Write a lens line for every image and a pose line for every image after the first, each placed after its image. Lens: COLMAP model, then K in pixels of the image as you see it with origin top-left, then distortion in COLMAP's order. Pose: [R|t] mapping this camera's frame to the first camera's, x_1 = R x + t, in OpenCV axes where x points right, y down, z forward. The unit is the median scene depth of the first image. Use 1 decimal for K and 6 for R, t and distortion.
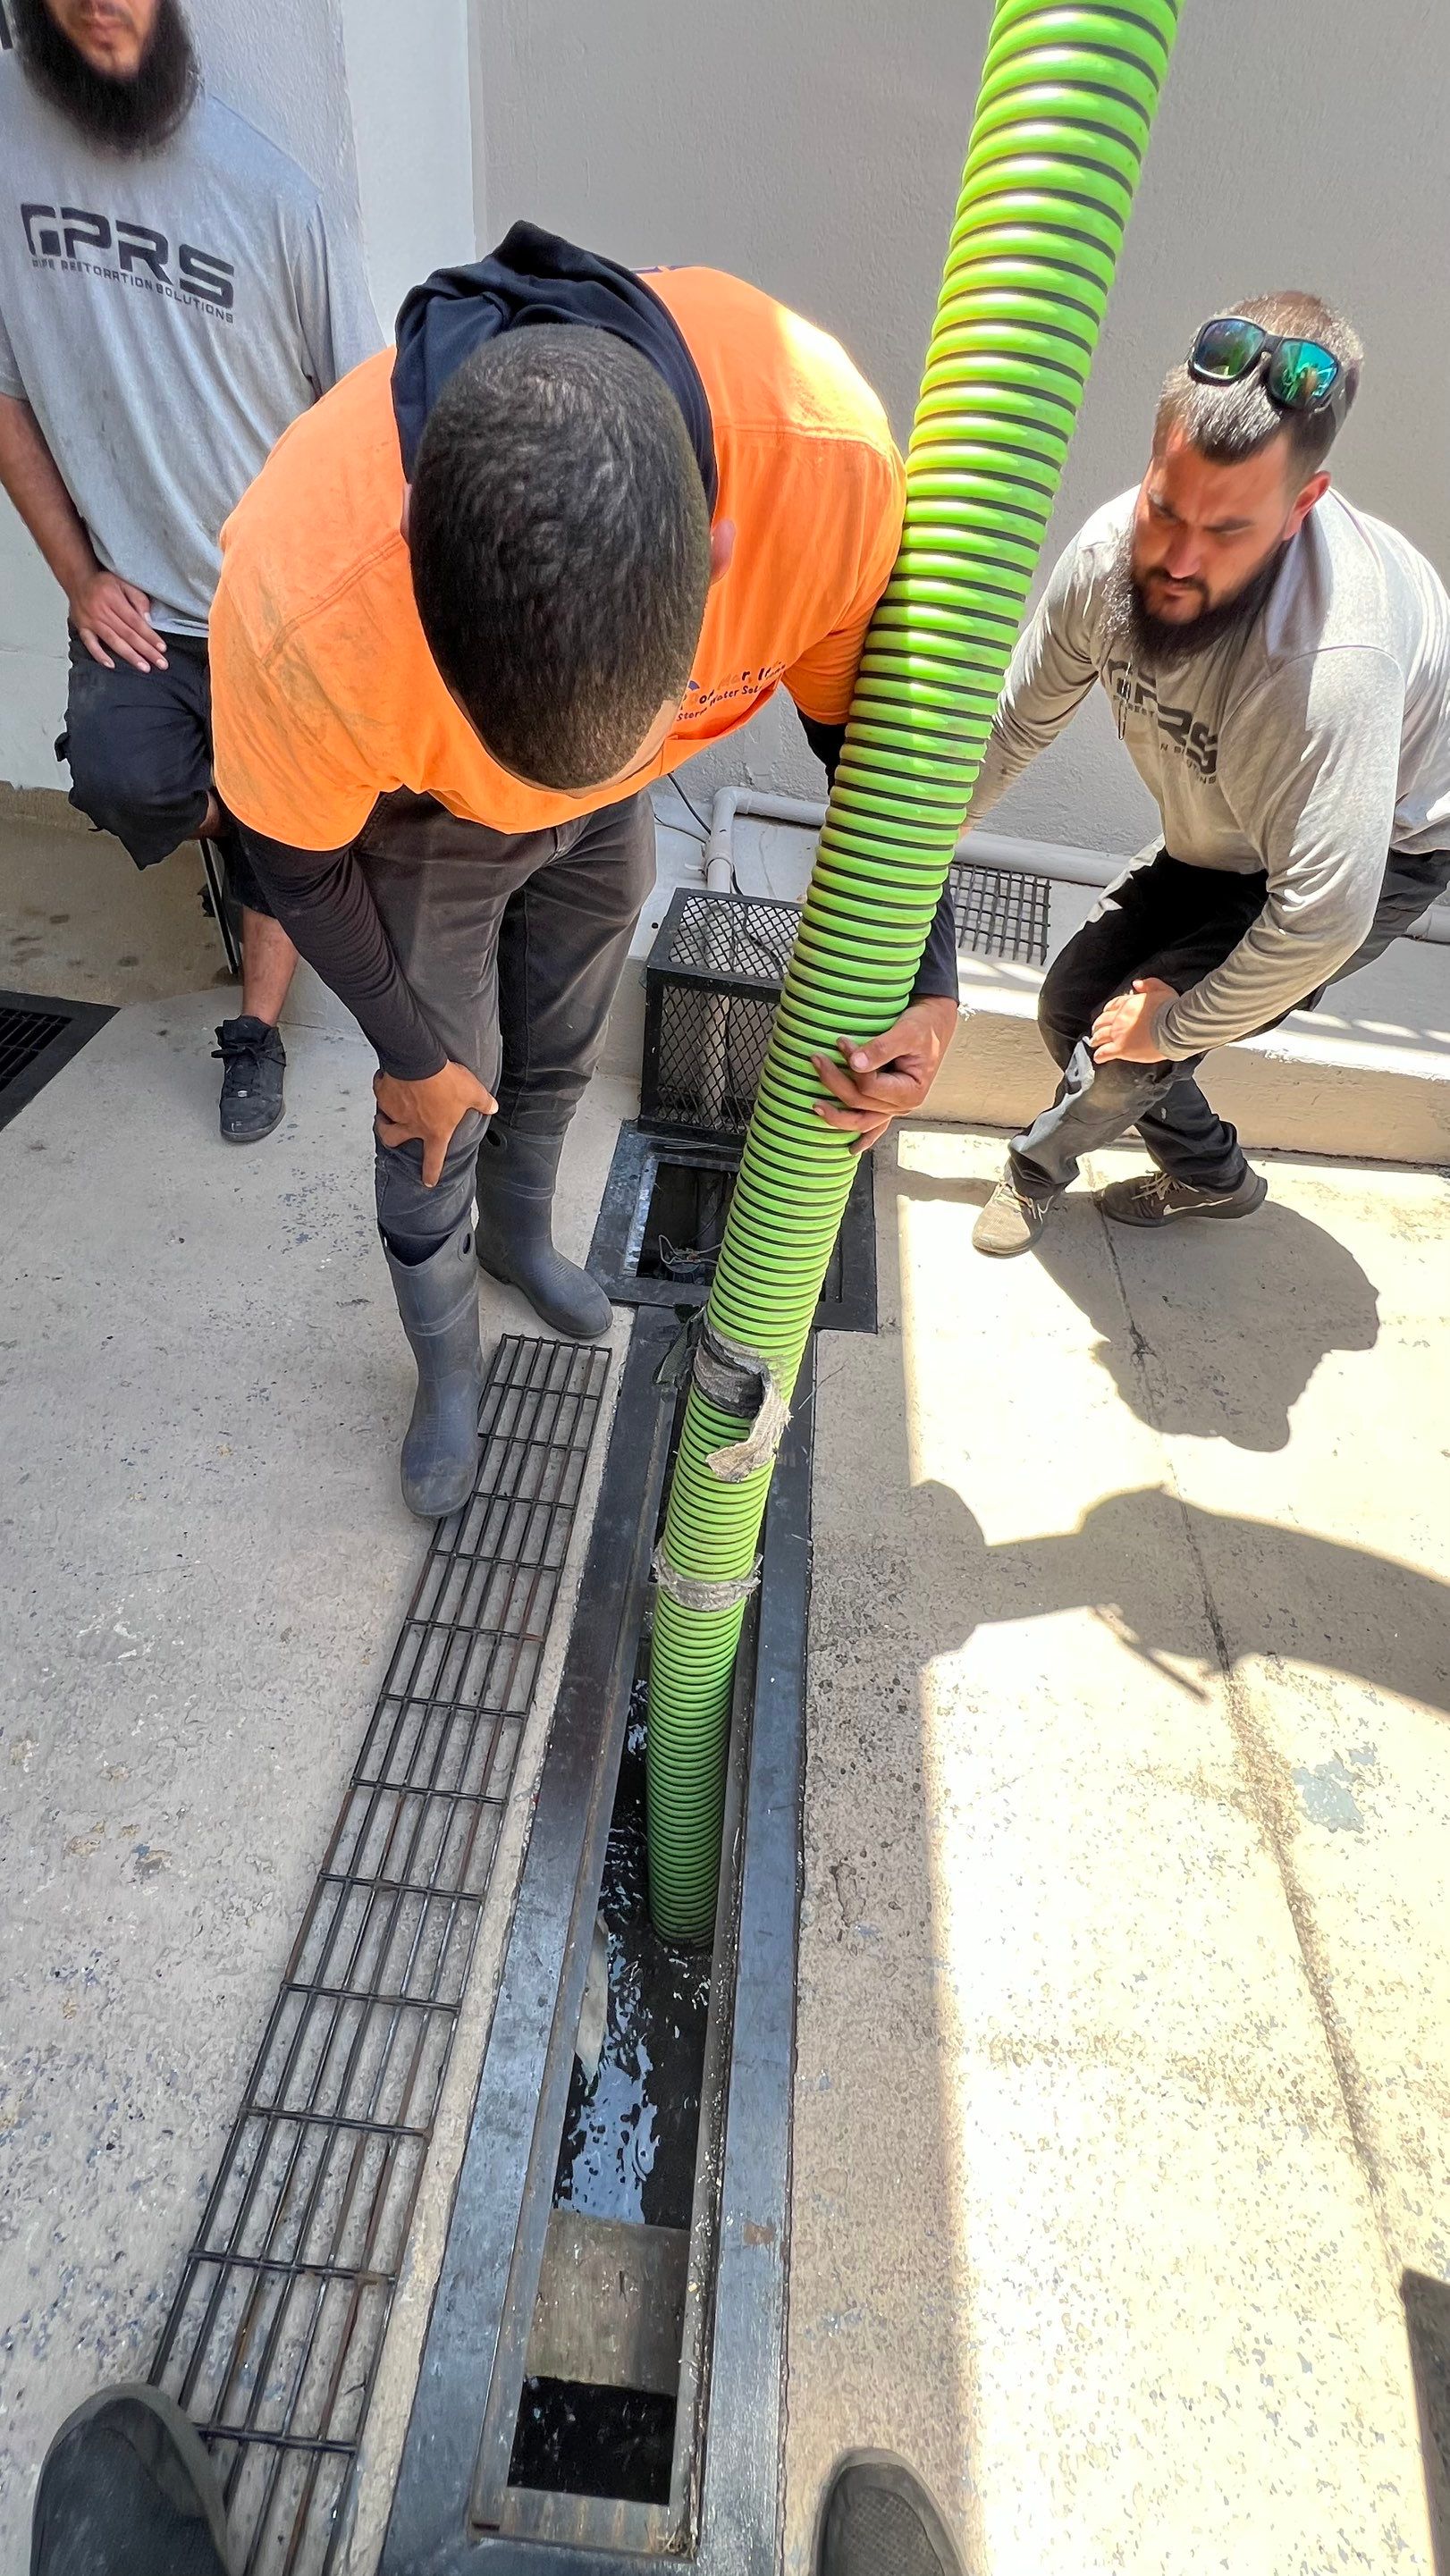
lens RADIAL K [[1027.1, 0, 729.8], [0, 1027.1, 1289.2], [0, 0, 1]] dist [-0.008274, 0.003539]
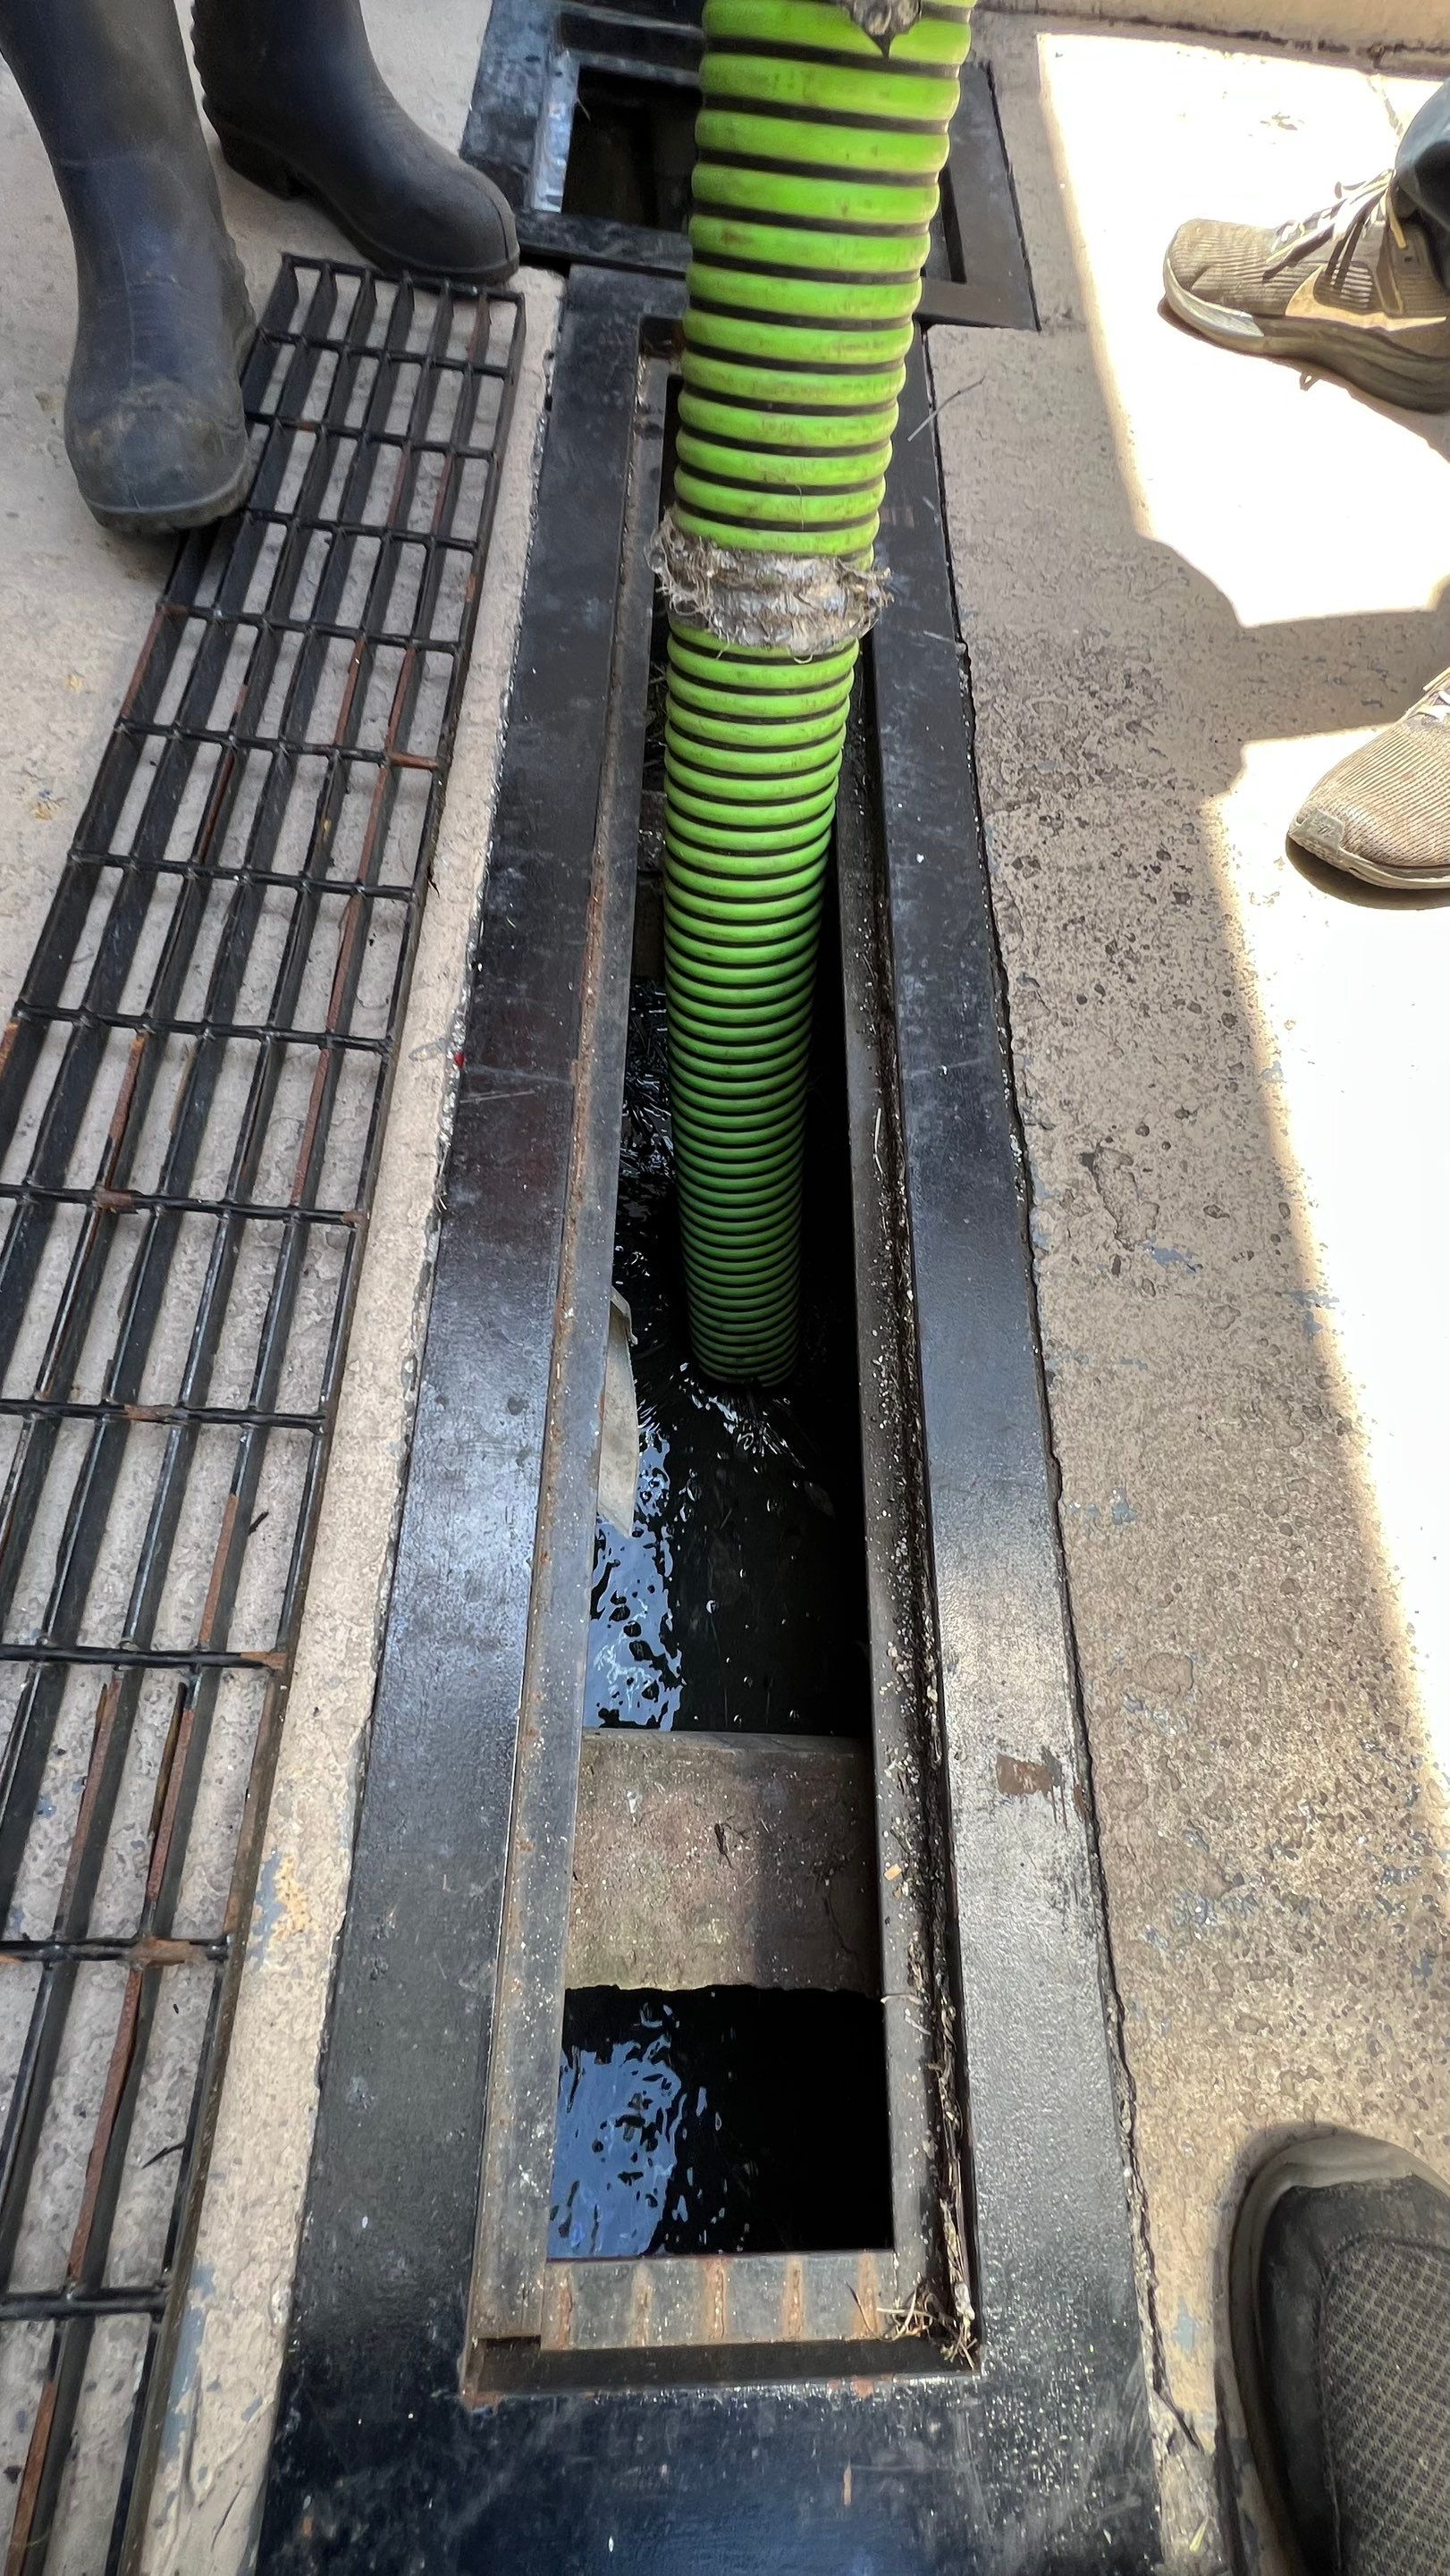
lens RADIAL K [[1027.1, 0, 729.8], [0, 1027.1, 1289.2], [0, 0, 1]] dist [-0.008274, 0.003539]
pose [[0.997285, -0.052803, 0.051328, -0.109113], [0.027932, 0.916181, 0.399791, 0.469206], [-0.068136, -0.397271, 0.915168, 0.595958]]
